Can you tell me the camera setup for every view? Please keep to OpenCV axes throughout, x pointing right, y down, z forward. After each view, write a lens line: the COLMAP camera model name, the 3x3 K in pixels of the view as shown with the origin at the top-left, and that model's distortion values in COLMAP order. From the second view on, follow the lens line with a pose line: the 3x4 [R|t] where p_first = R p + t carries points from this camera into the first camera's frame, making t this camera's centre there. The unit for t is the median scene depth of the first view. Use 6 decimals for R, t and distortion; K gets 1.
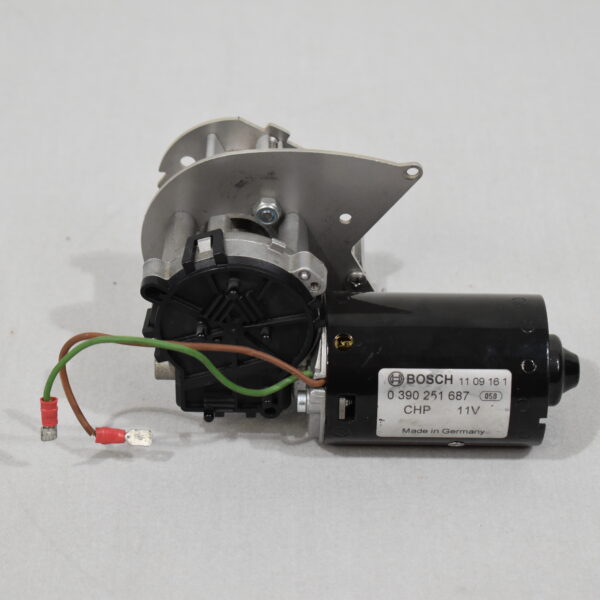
lens RADIAL K [[1933.0, 0, 297.5], [0, 1933.0, 300.5], [0, 0, 1]] dist [0.050184, 0.000000]
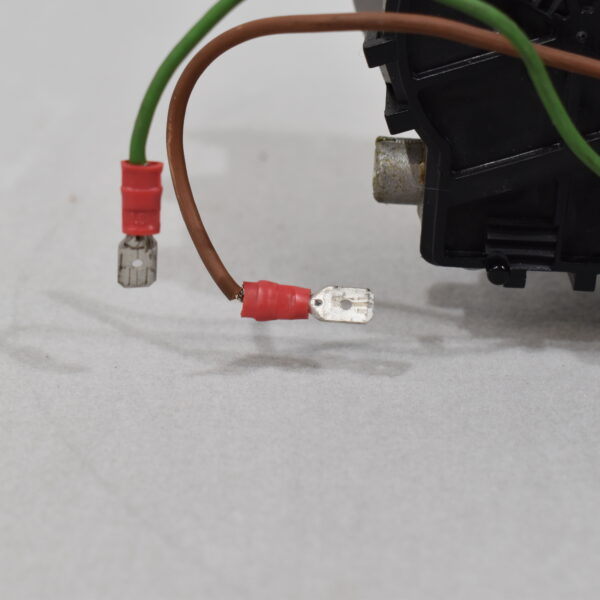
lens RADIAL K [[1471.7, 0, 301.1], [0, 1471.7, 299.5], [0, 0, 1]] dist [-0.026307, 0.000000]
pose [[0.999414, 0.026911, -0.021146, -0.085265], [-0.030865, 0.975654, -0.217132, 0.143308], [0.014788, 0.217657, 0.975913, 0.685535]]
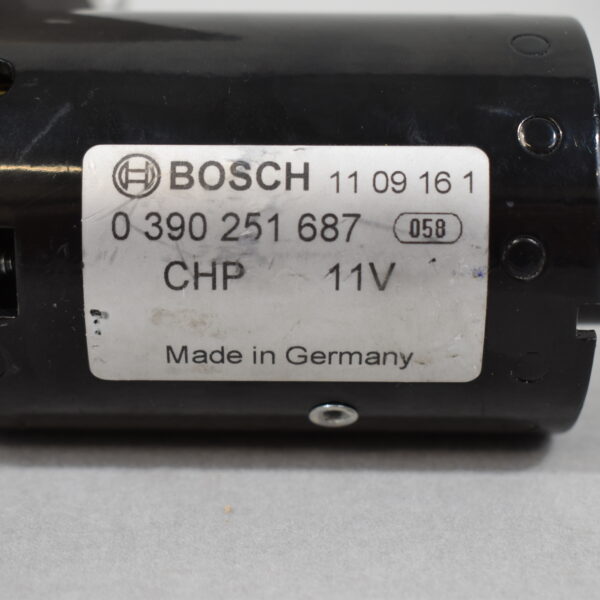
lens RADIAL K [[1471.7, 0, 299.2], [0, 1471.7, 301.4], [0, 0, 1]] dist [-0.026307, 0.000000]
pose [[0.999984, -0.005188, -0.002372, 0.078233], [0.004442, 0.969075, -0.246728, 0.121715], [0.003578, 0.246713, 0.969082, 0.756793]]
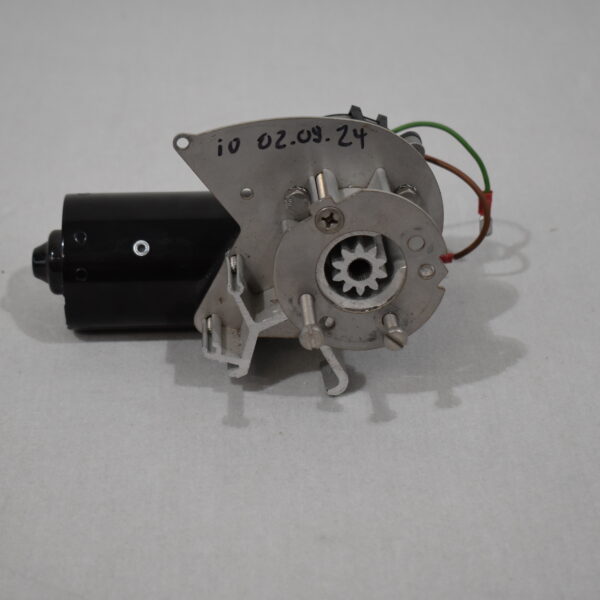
lens RADIAL K [[1471.7, 0, 299.1], [0, 1471.7, 300.0], [0, 0, 1]] dist [-0.026307, 0.000000]
pose [[0.999239, -0.025523, 0.029485, 0.050913], [0.027172, 0.998007, -0.056958, 0.065732], [-0.027972, 0.057716, 0.997941, 0.219430]]
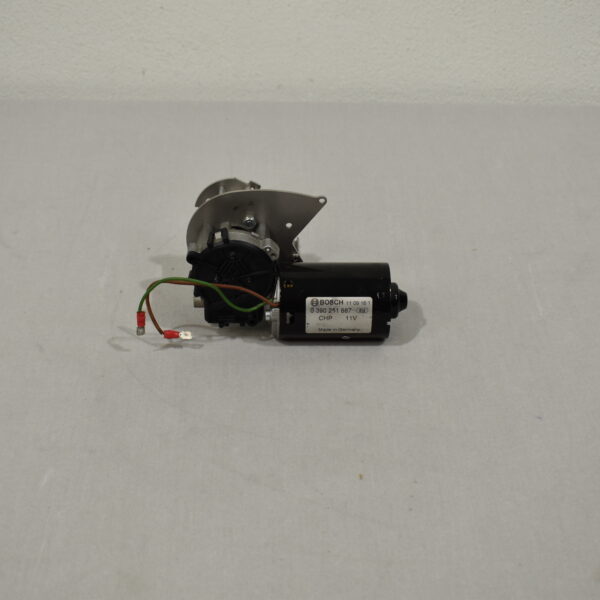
lens RADIAL K [[1164.7, 0, 303.0], [0, 1164.7, 300.4], [0, 0, 1]] dist [-0.069366, 0.000000]
pose [[0.999707, -0.011864, 0.021097, 0.013431], [0.013095, 0.998158, -0.059234, 0.108712], [-0.020355, 0.059493, 0.998021, -0.198850]]
